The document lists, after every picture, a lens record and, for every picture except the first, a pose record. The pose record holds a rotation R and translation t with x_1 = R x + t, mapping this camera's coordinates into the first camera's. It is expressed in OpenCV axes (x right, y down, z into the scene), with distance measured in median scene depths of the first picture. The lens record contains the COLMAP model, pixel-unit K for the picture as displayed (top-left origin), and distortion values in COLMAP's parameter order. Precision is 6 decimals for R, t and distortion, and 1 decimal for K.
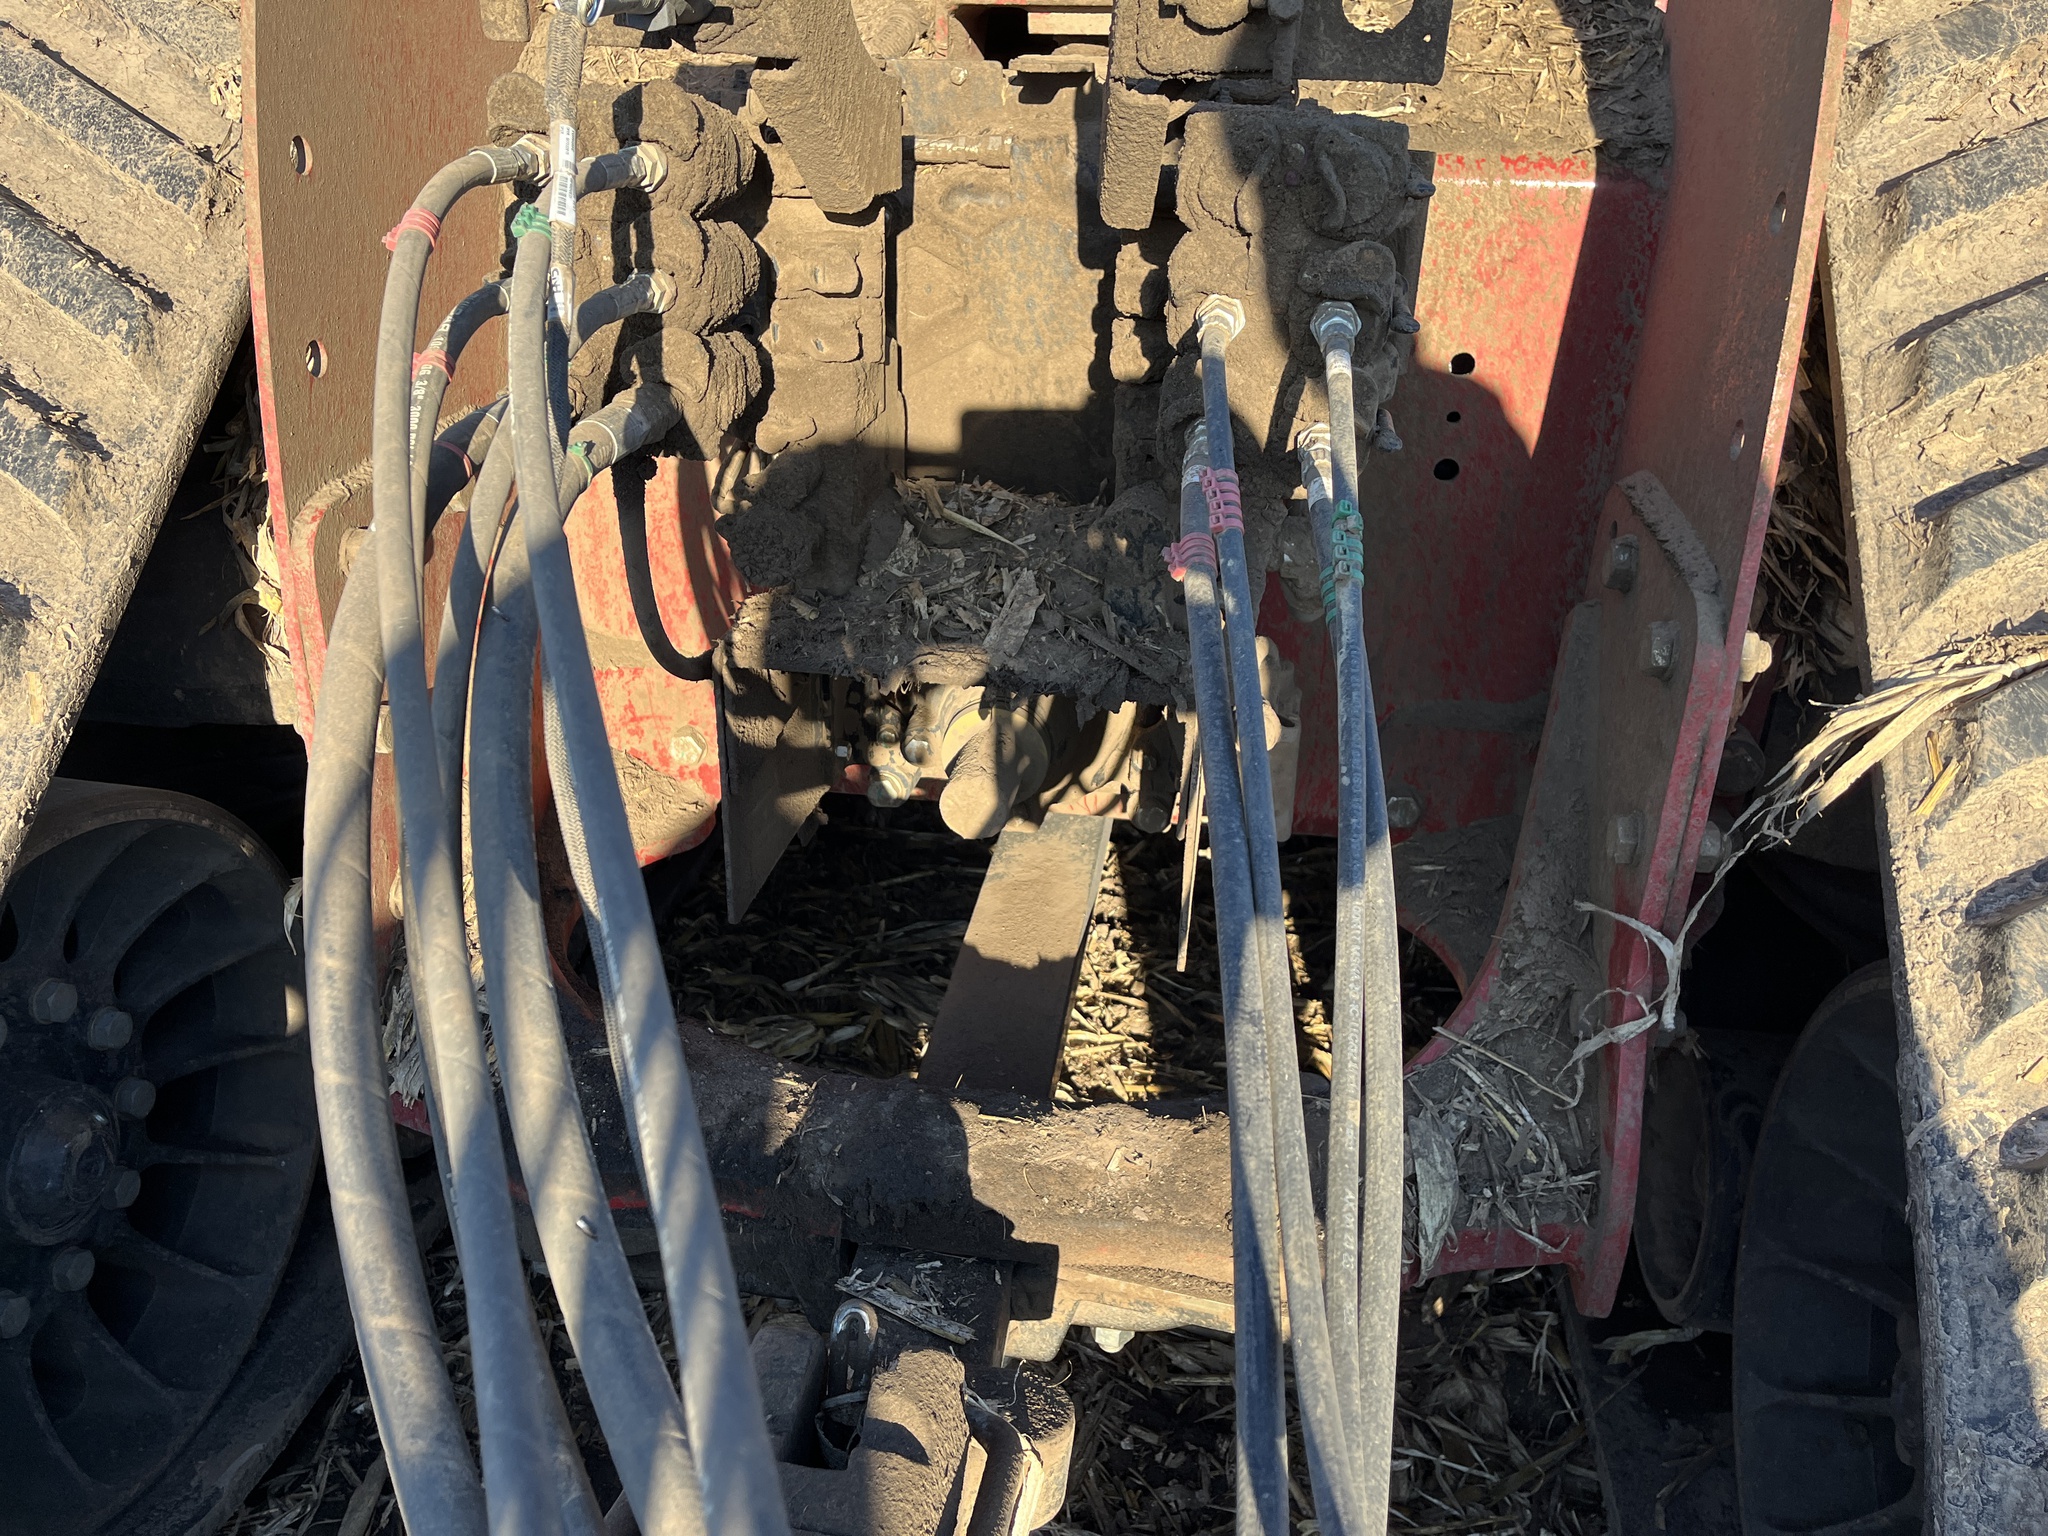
lens RADIAL K [[1539.5, 0, 1006.0], [0, 1539.5, 793.2], [0, 0, 1]] dist [0.073901, -0.110927]
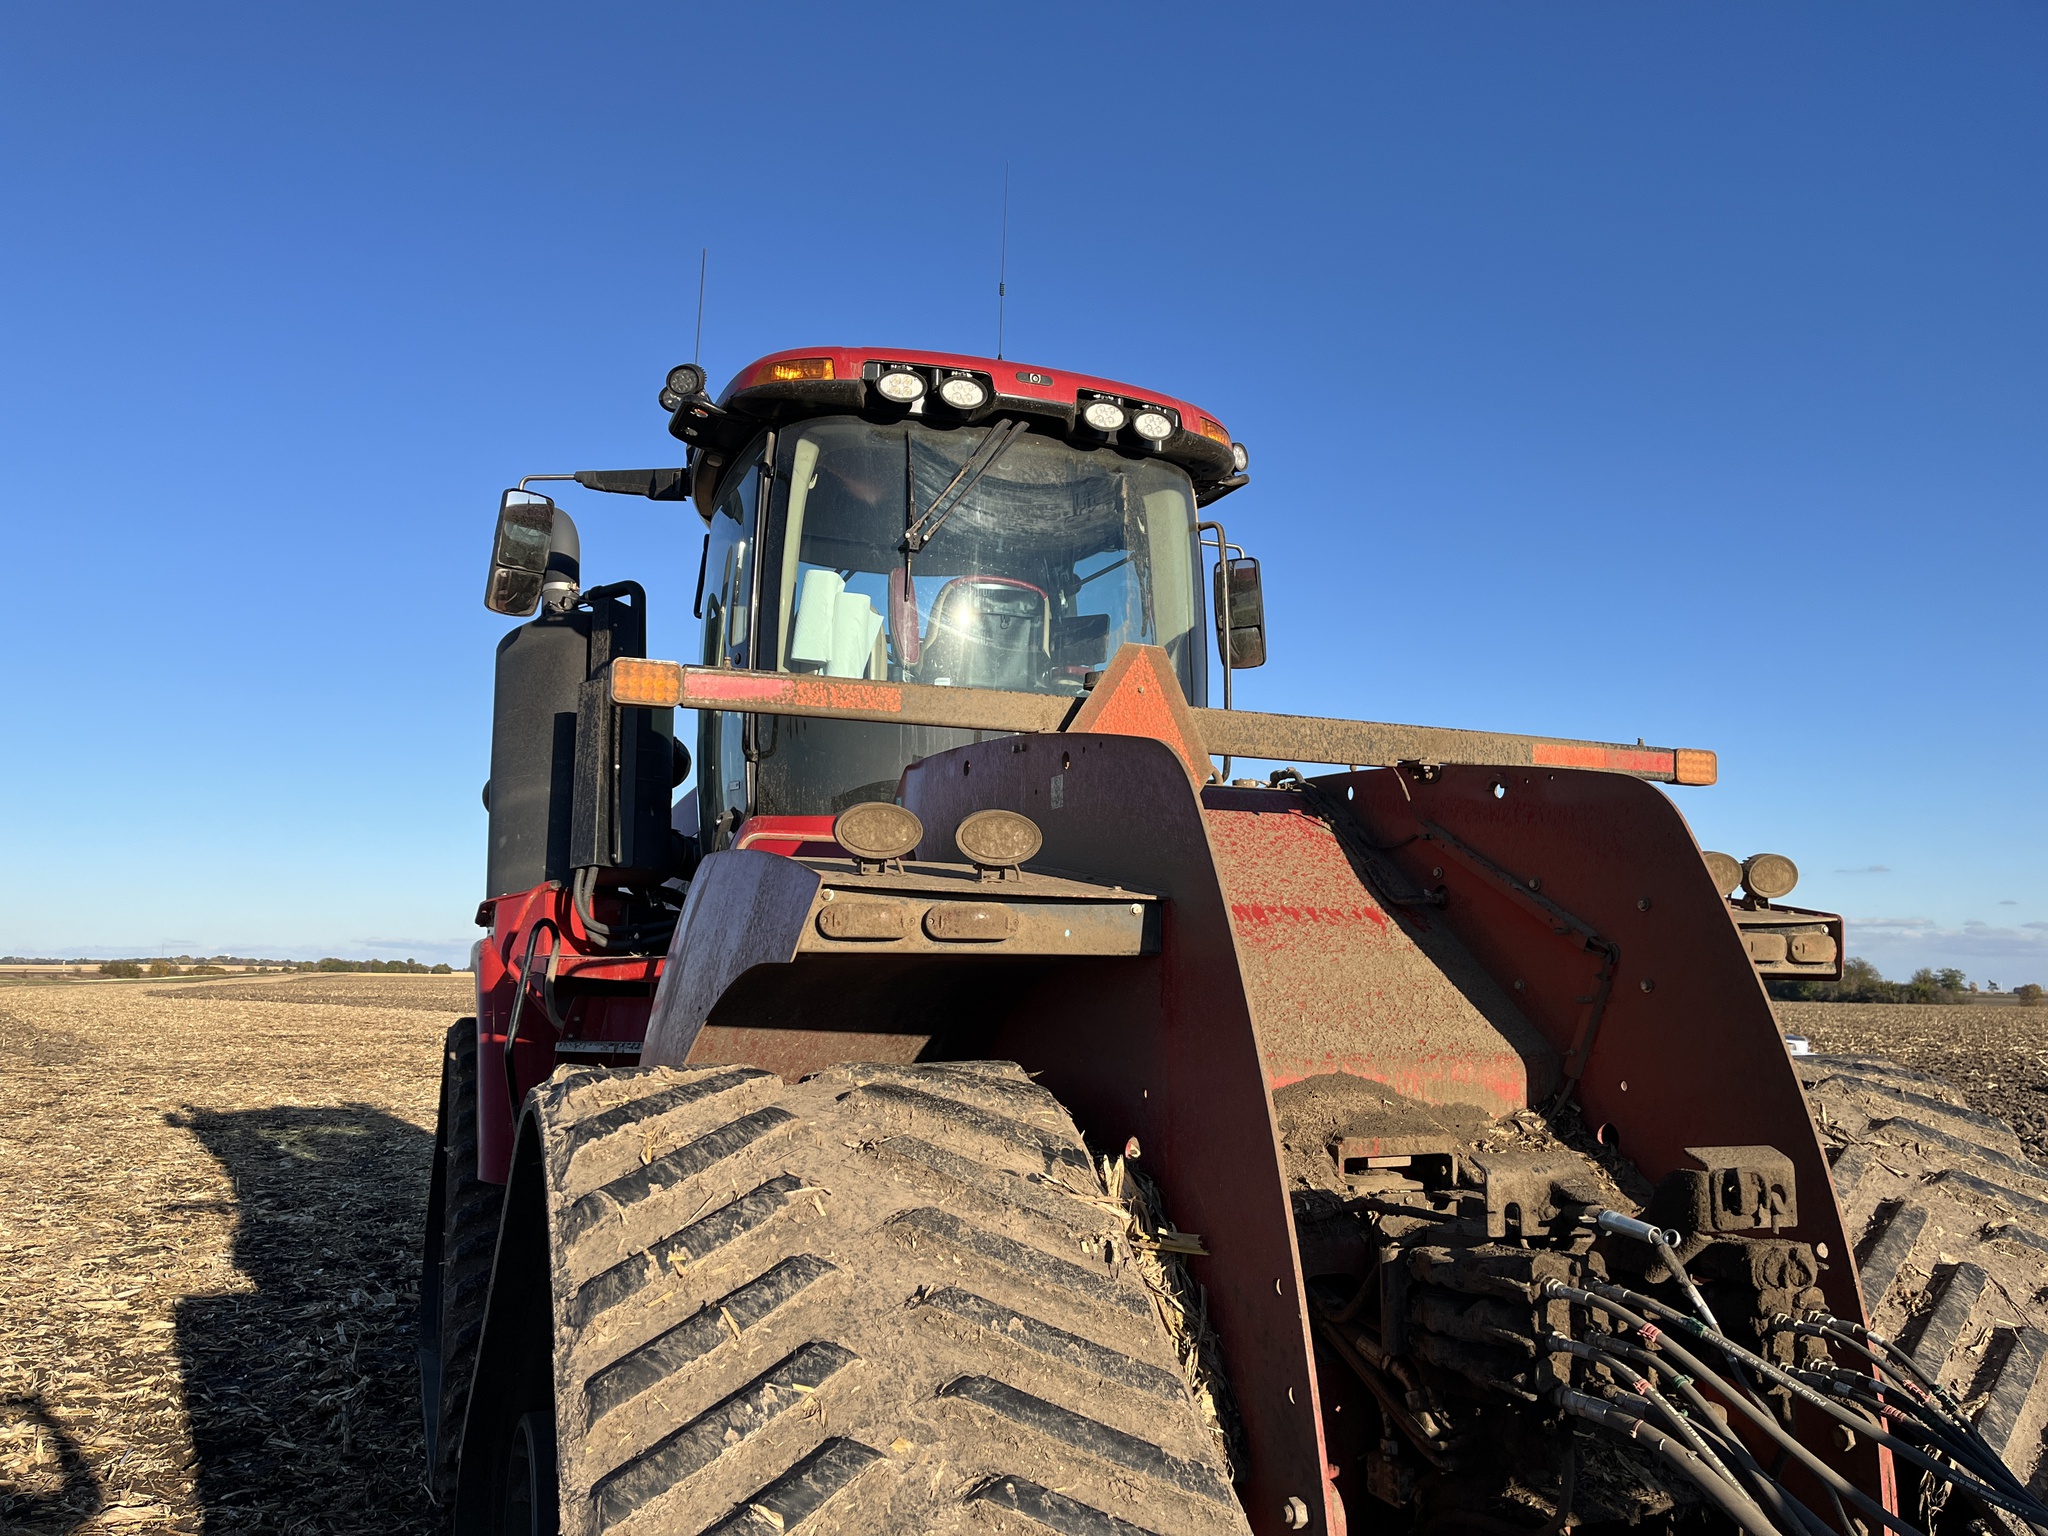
lens RADIAL K [[1539.5, 0, 1006.6], [0, 1539.5, 775.9], [0, 0, 1]] dist [0.073901, -0.110927]
pose [[0.856892, 0.051555, 0.512912, -1.713693], [0.234494, 0.847099, -0.476902, -0.102676], [-0.459074, 0.528928, 0.713783, -0.540869]]
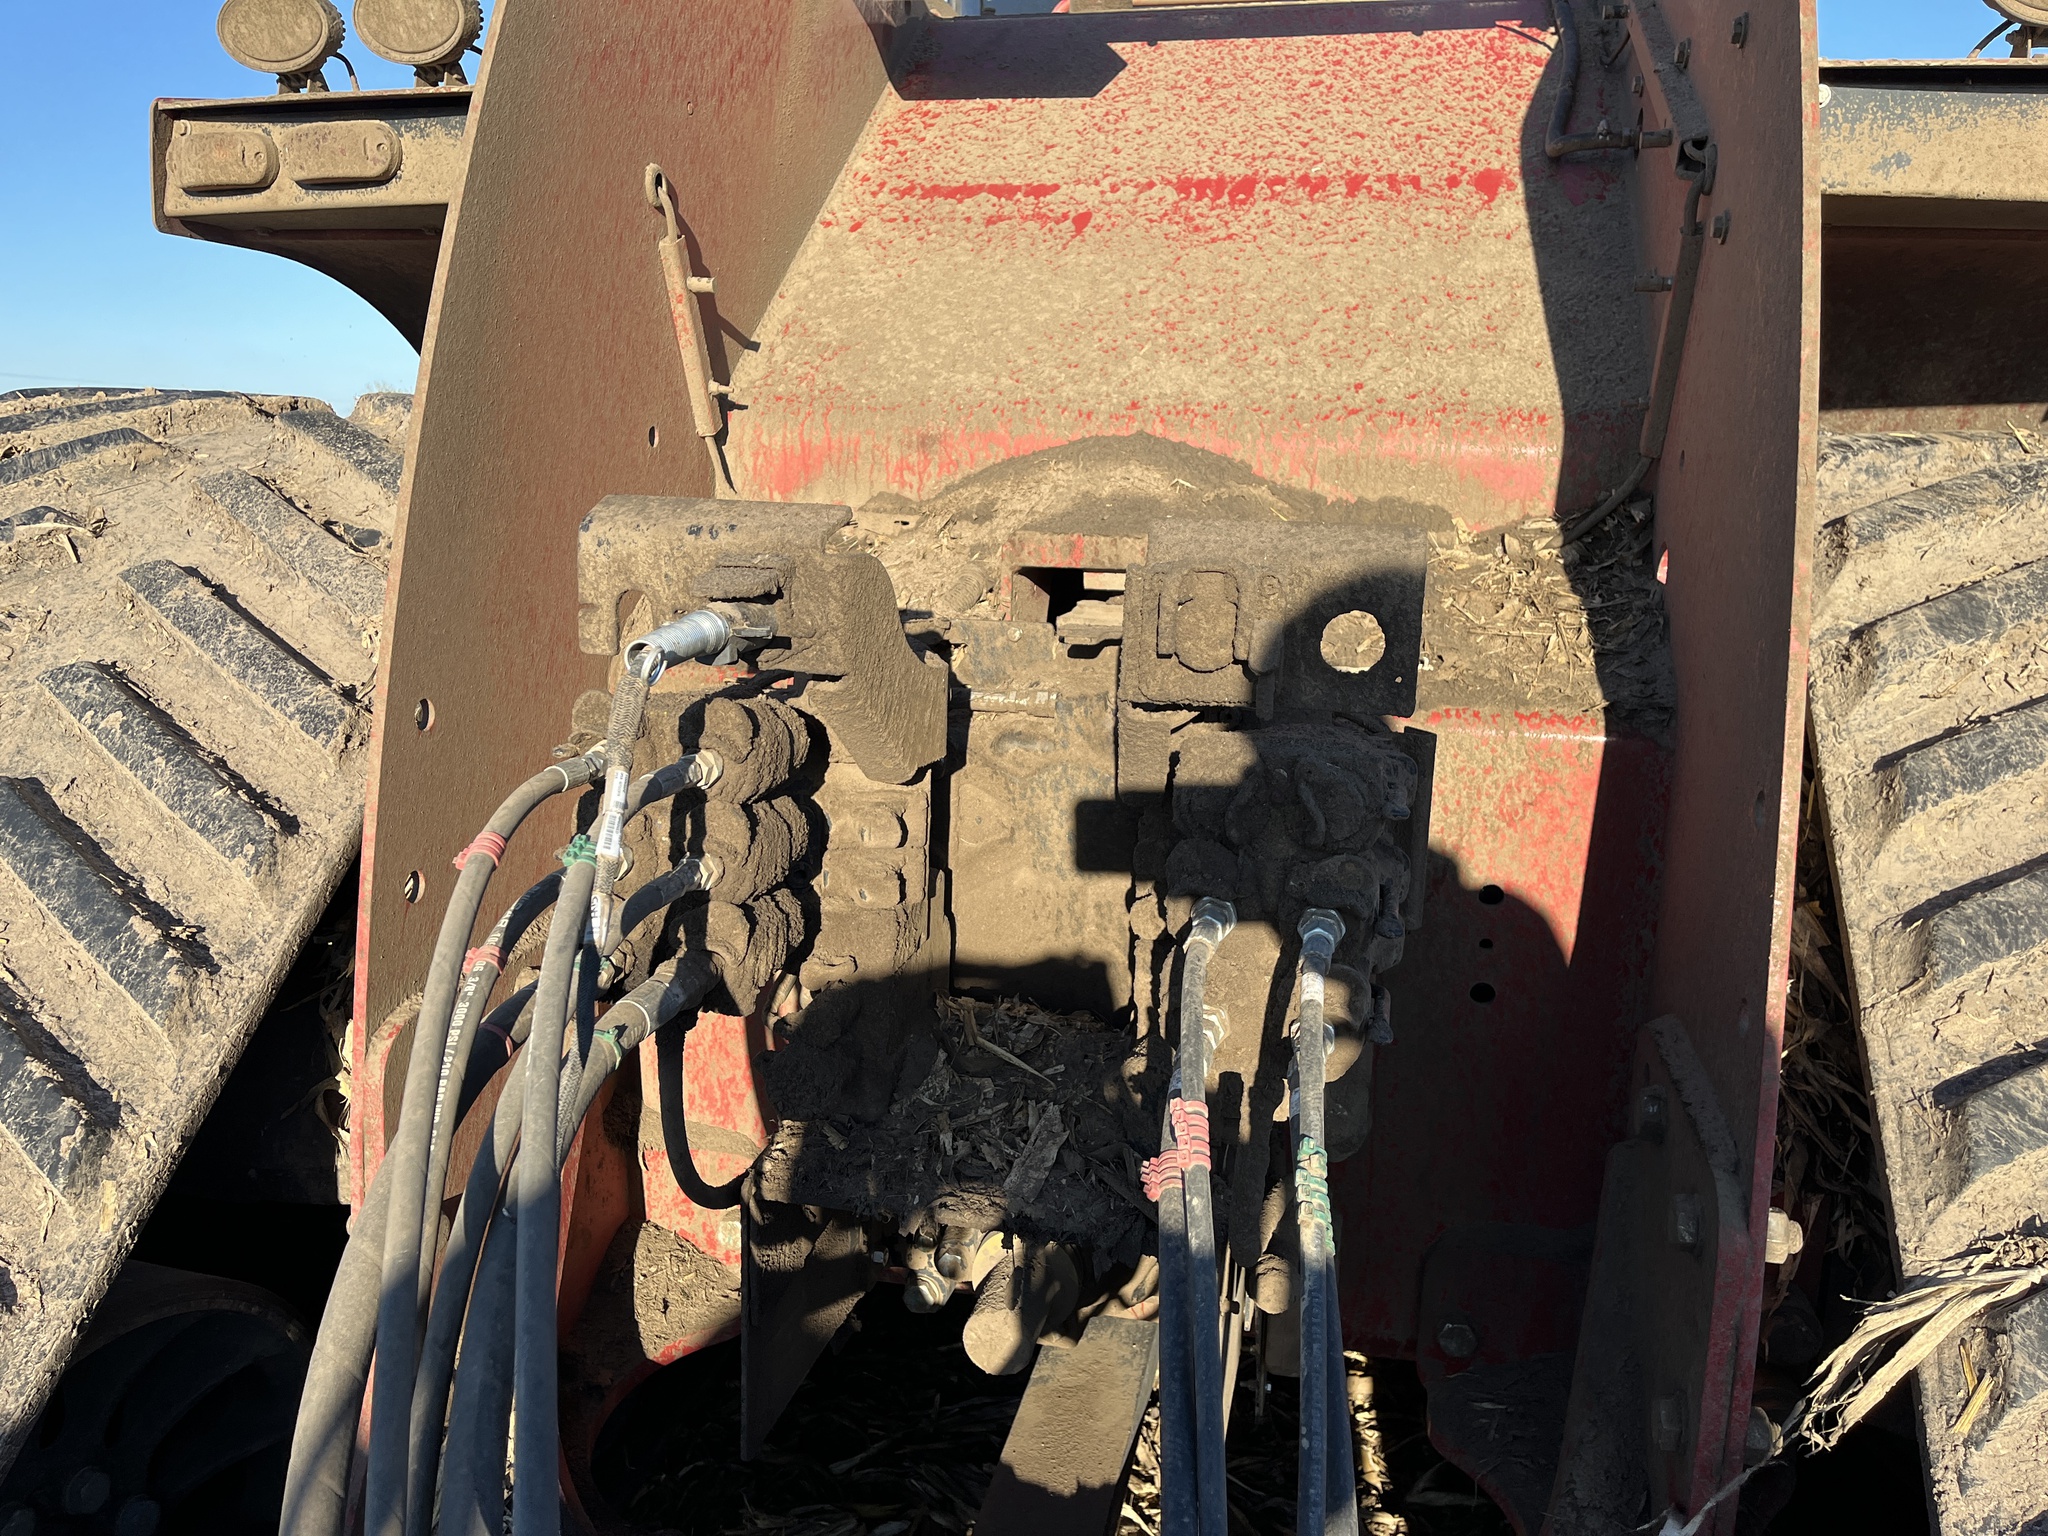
lens RADIAL K [[1539.5, 0, 1006.8], [0, 1539.5, 772.4], [0, 0, 1]] dist [0.073901, -0.110927]
pose [[0.997104, 0.018321, -0.073806, 0.053479], [-0.036672, 0.966081, -0.255622, -0.091875], [0.066619, 0.257588, 0.963956, -0.049748]]
